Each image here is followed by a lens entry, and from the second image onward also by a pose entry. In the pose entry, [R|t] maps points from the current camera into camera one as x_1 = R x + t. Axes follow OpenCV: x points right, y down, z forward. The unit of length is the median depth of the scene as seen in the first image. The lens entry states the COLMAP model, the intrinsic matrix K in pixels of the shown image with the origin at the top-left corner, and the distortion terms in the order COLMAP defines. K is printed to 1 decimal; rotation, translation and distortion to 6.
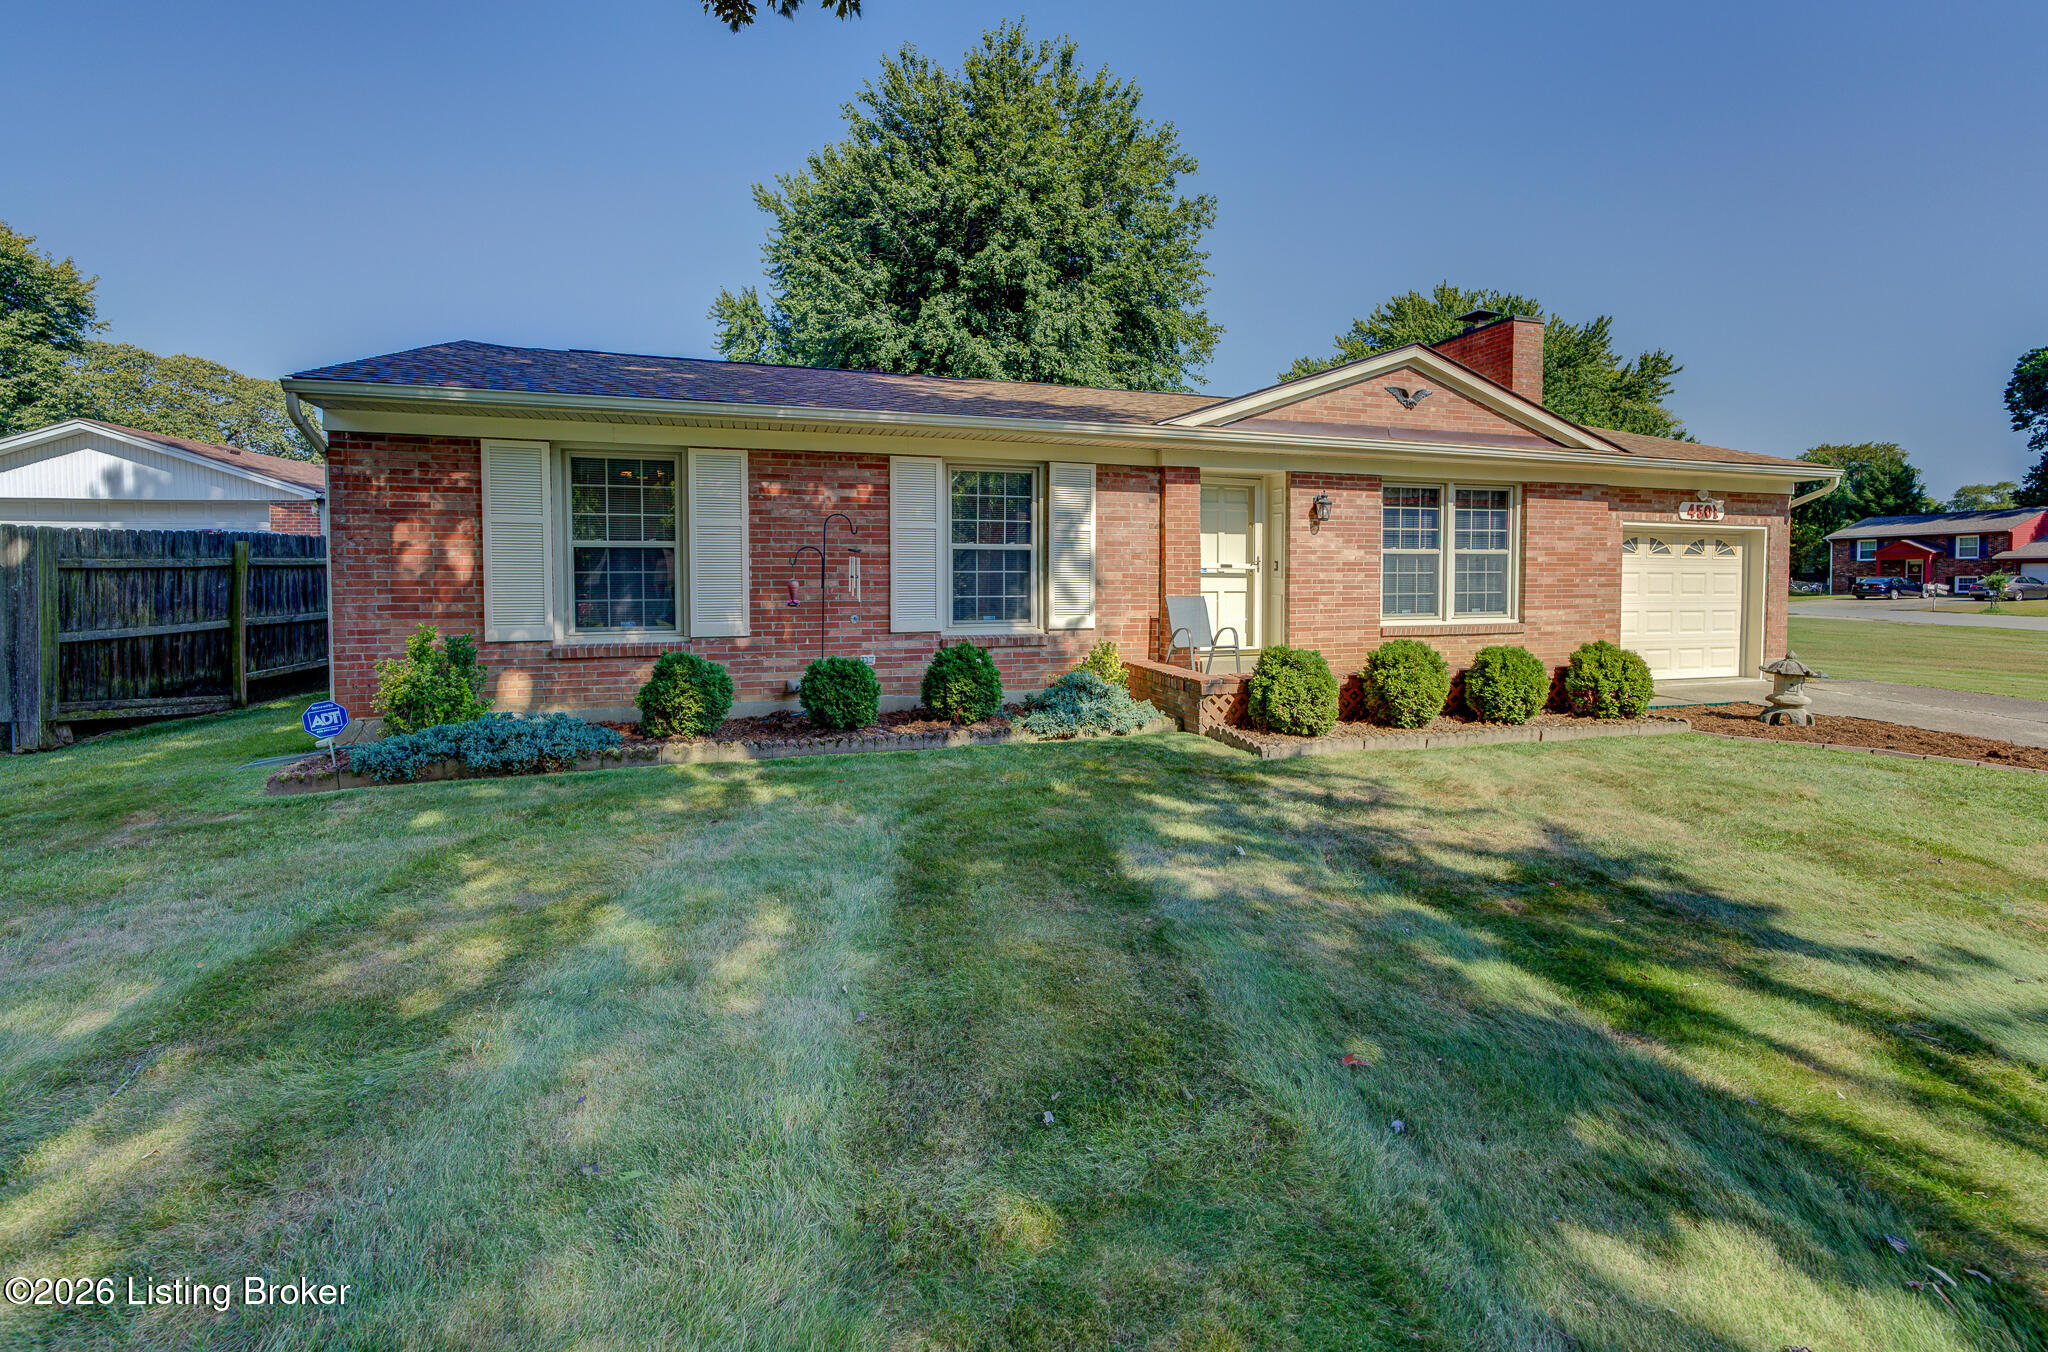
lens RADIAL K [[869.8, 0, 1025.1], [0, 869.8, 582.7], [0, 0, 1]] dist [-0.000083, 0.000366]
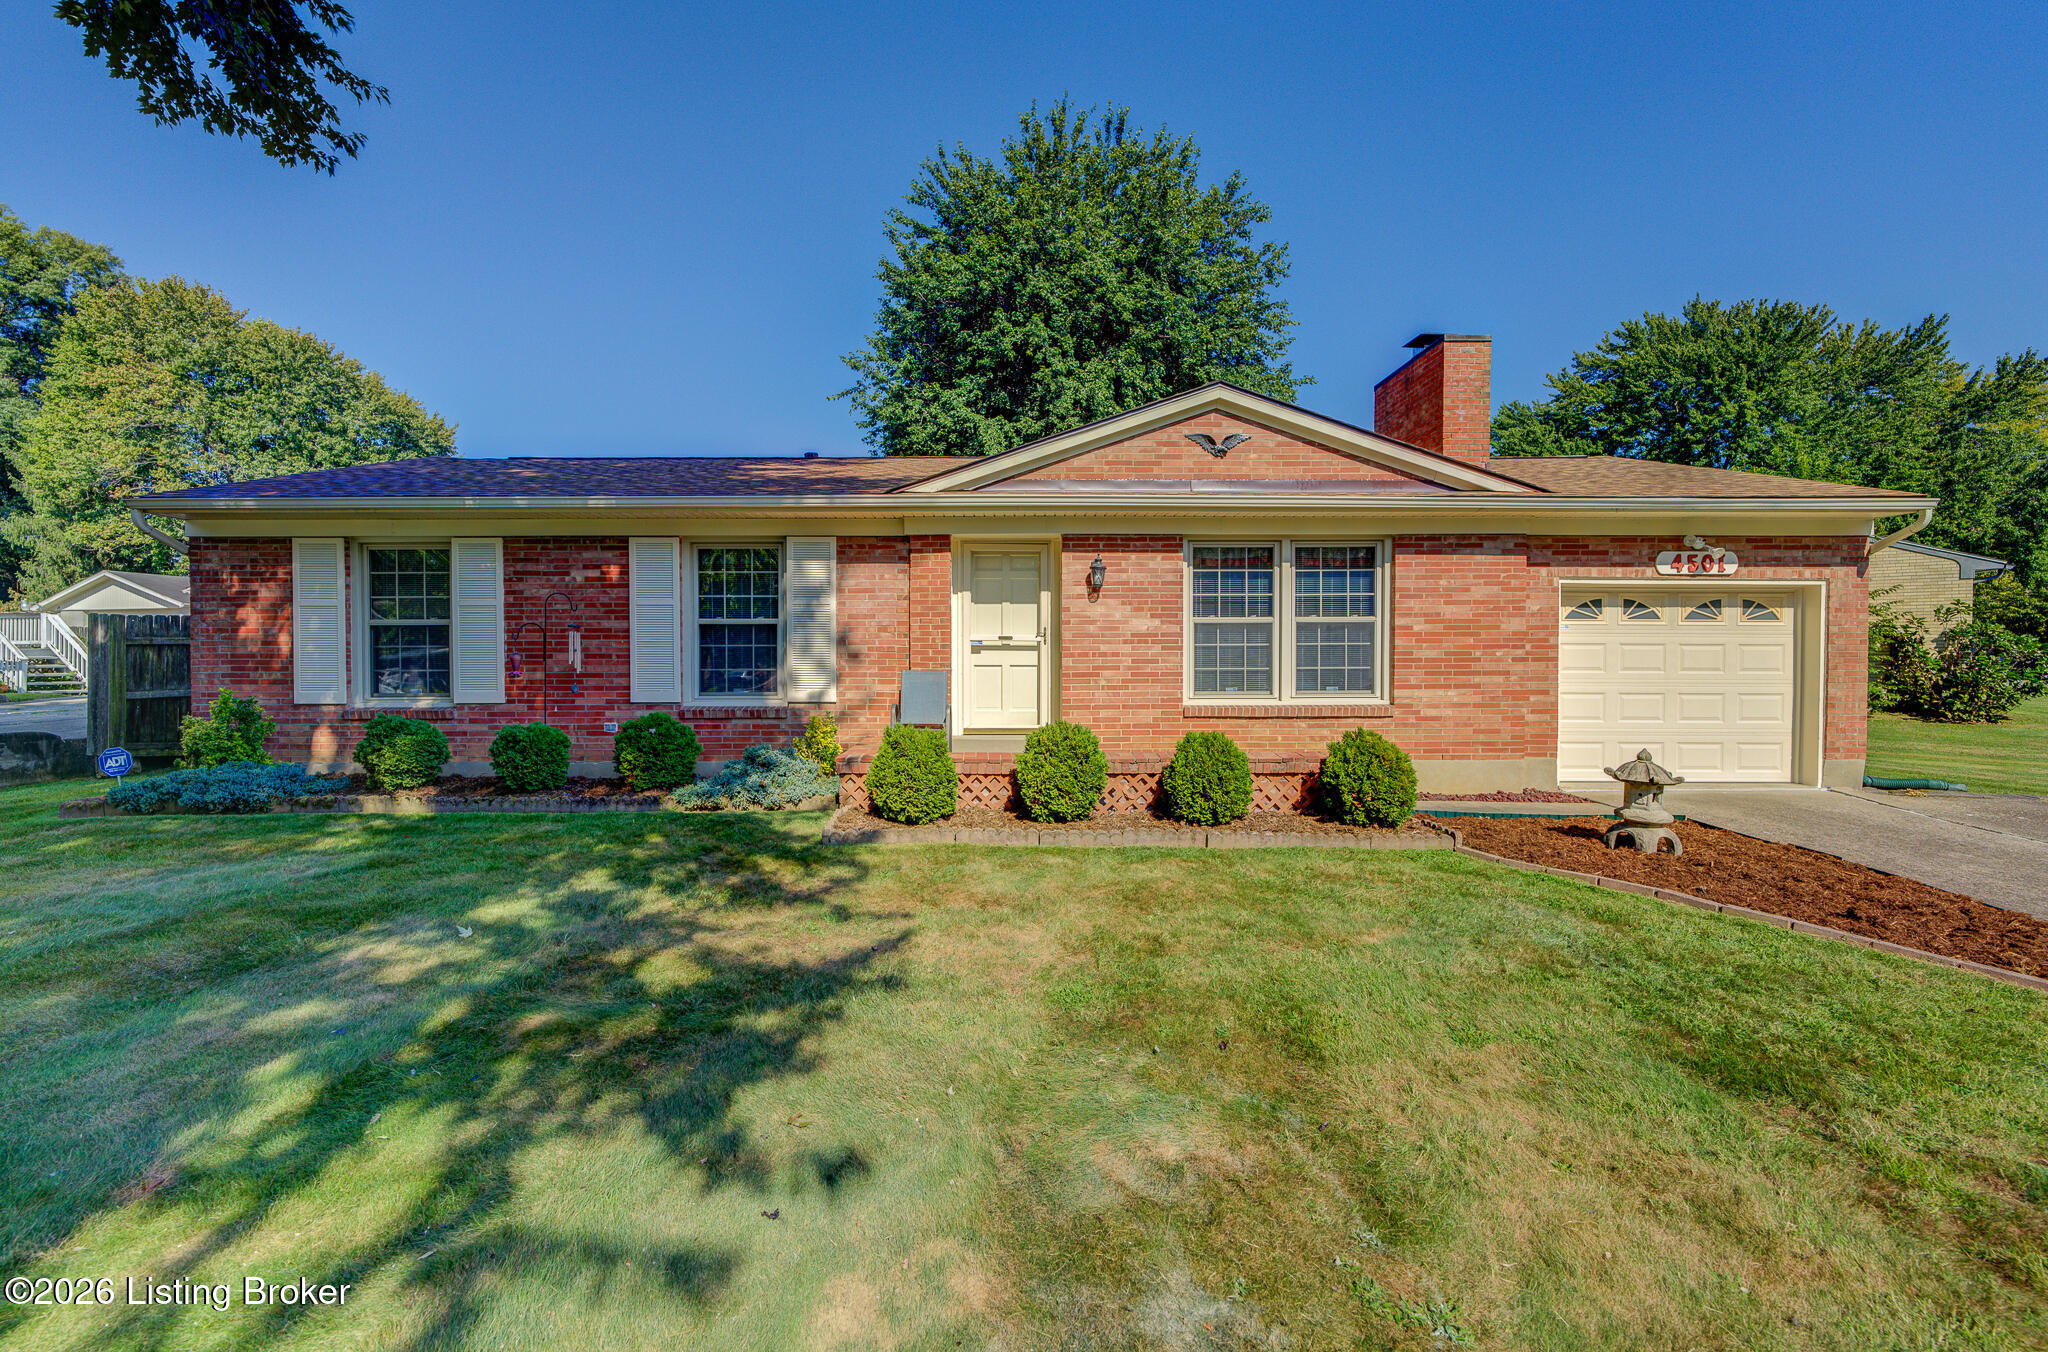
lens RADIAL K [[846.3, 0, 1022.7], [0, 846.3, 646.2], [0, 0, 1]] dist [-0.001367, -0.000118]
pose [[0.952045, -0.002269, -0.305950, 0.523095], [-0.000850, 0.999949, -0.010061, -0.001442], [0.305957, 0.009838, 0.951995, 0.133657]]
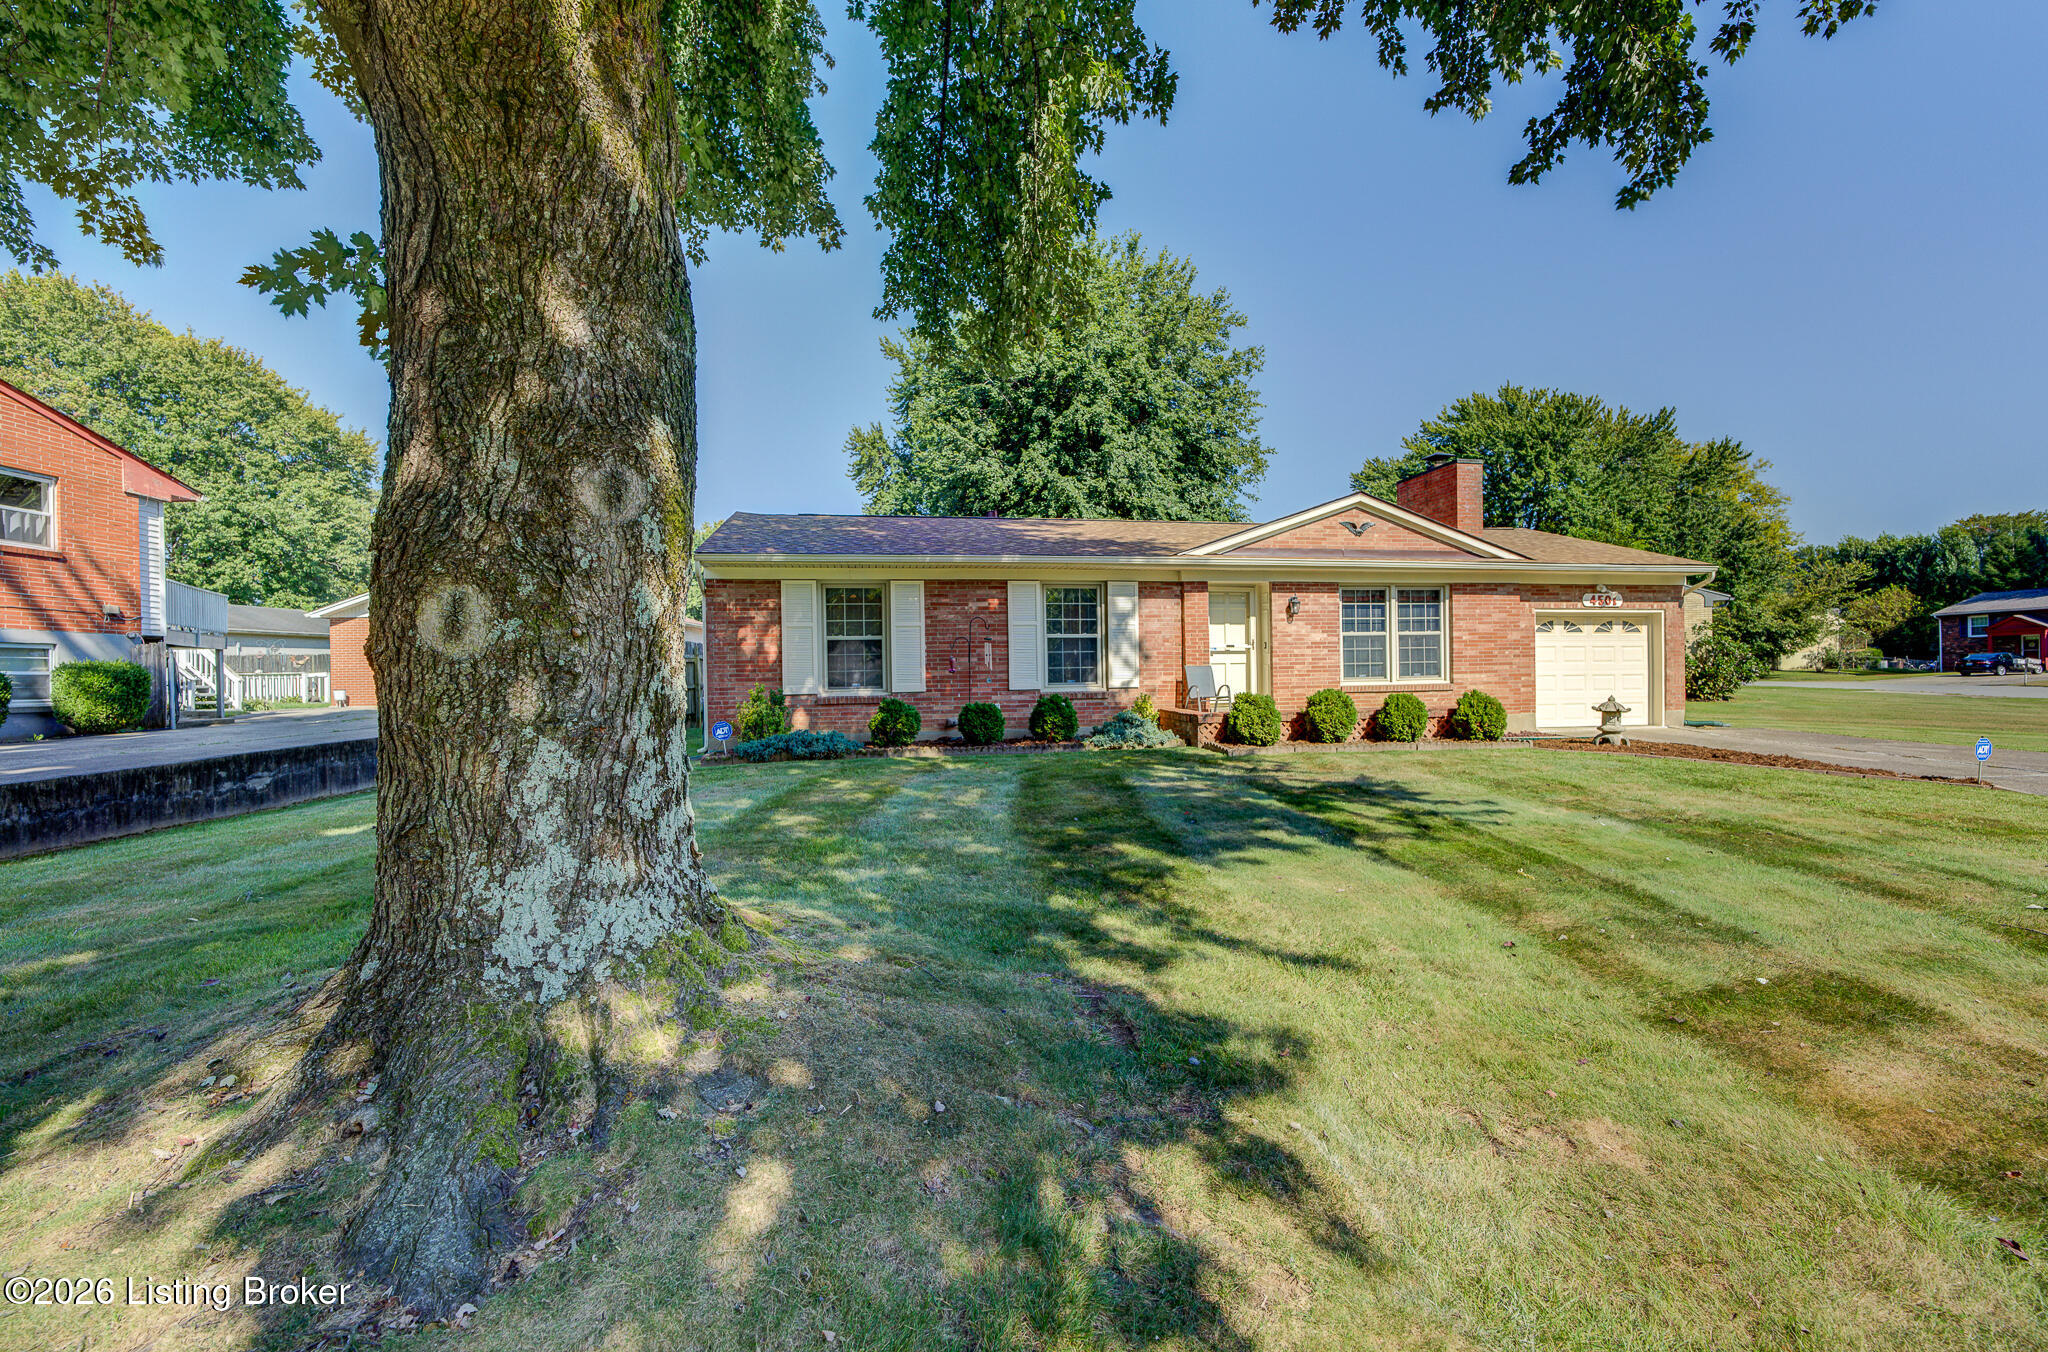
lens RADIAL K [[862.6, 0, 1025.9], [0, 862.6, 659.2], [0, 0, 1]] dist [0.000315, 0.000177]
pose [[0.993376, -0.016002, -0.113793, 0.050611], [0.013738, 0.999692, -0.020644, 0.028796], [0.114088, 0.018944, 0.993290, -0.502922]]
